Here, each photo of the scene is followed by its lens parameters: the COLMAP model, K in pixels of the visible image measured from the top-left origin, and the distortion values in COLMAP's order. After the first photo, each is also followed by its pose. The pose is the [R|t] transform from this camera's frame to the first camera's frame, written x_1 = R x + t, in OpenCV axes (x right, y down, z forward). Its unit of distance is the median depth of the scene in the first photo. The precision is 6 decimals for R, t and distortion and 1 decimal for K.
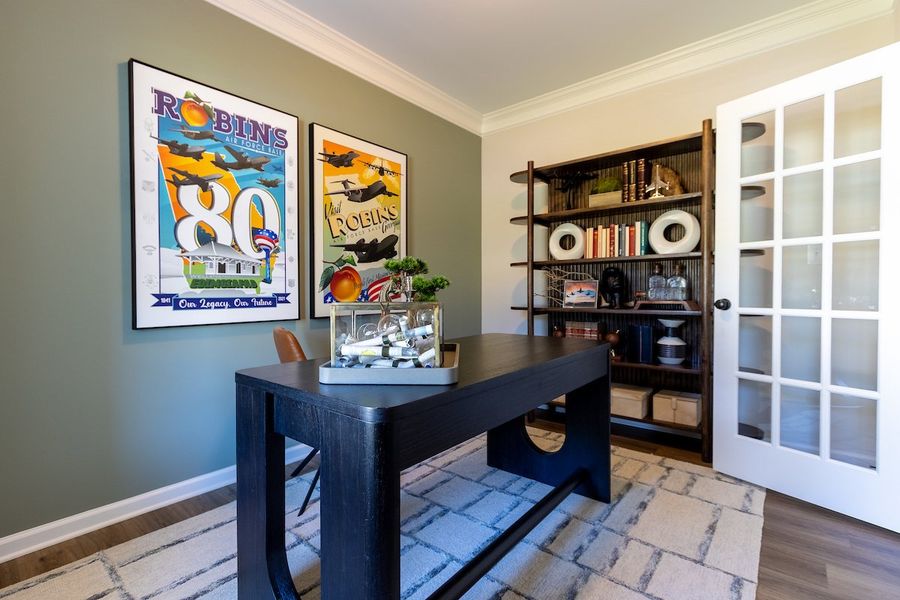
lens RADIAL K [[415.3, 0, 439.0], [0, 415.3, 298.0], [0, 0, 1]] dist [0.008341, -0.000846]
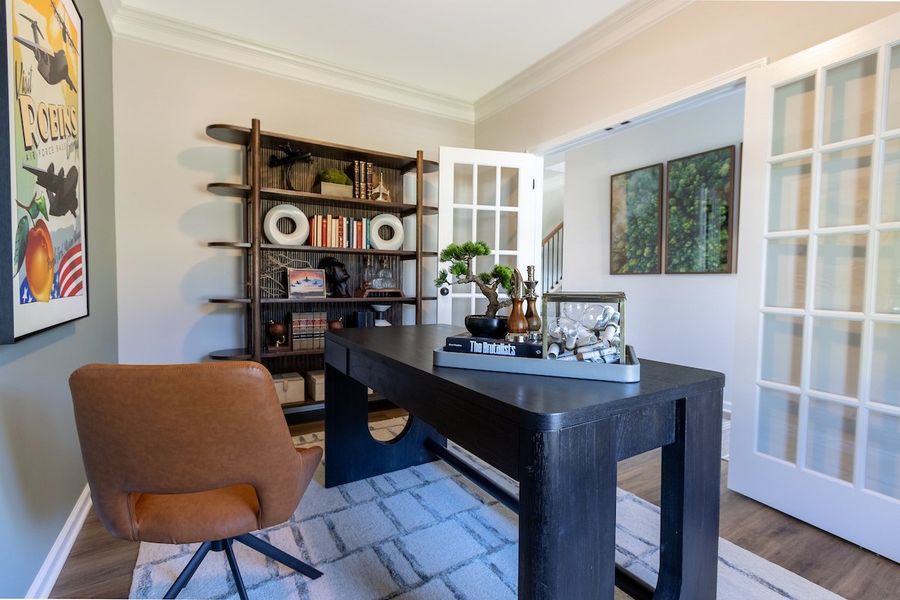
lens RADIAL K [[415.3, 0, 453.1], [0, 415.3, 296.5], [0, 0, 1]] dist [0.008341, -0.000846]
pose [[0.306638, -0.026950, 0.951445, -0.533306], [0.005426, 0.999632, 0.026566, -0.003171], [-0.951811, -0.002983, 0.306671, 0.456764]]
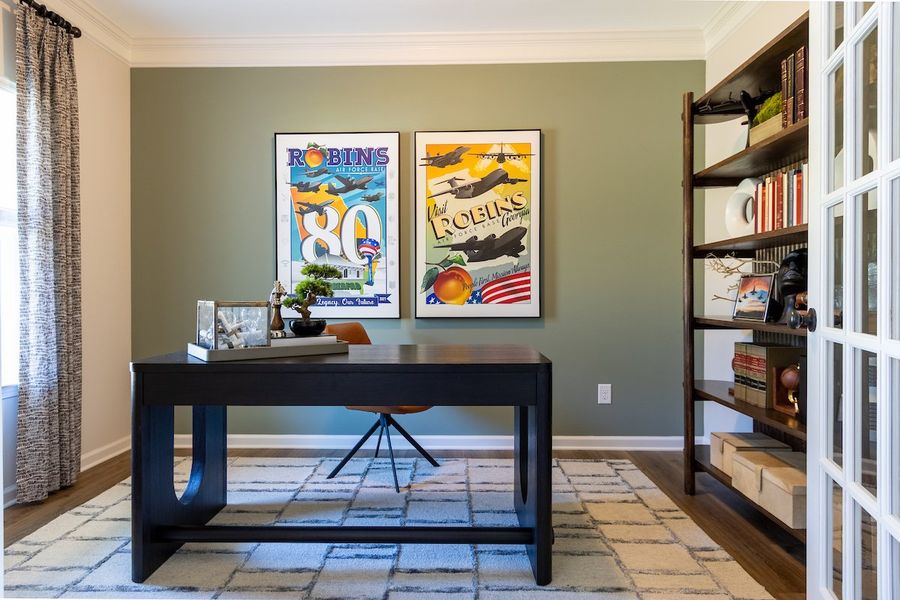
lens RADIAL K [[533.7, 0, 445.3], [0, 533.7, 298.5], [0, 0, 1]] dist [0.009980, 0.001137]
pose [[0.622605, 0.010453, -0.782466, 0.770723], [-0.010800, 0.999930, 0.004765, -0.007472], [0.782462, 0.005484, 0.622675, 0.214239]]
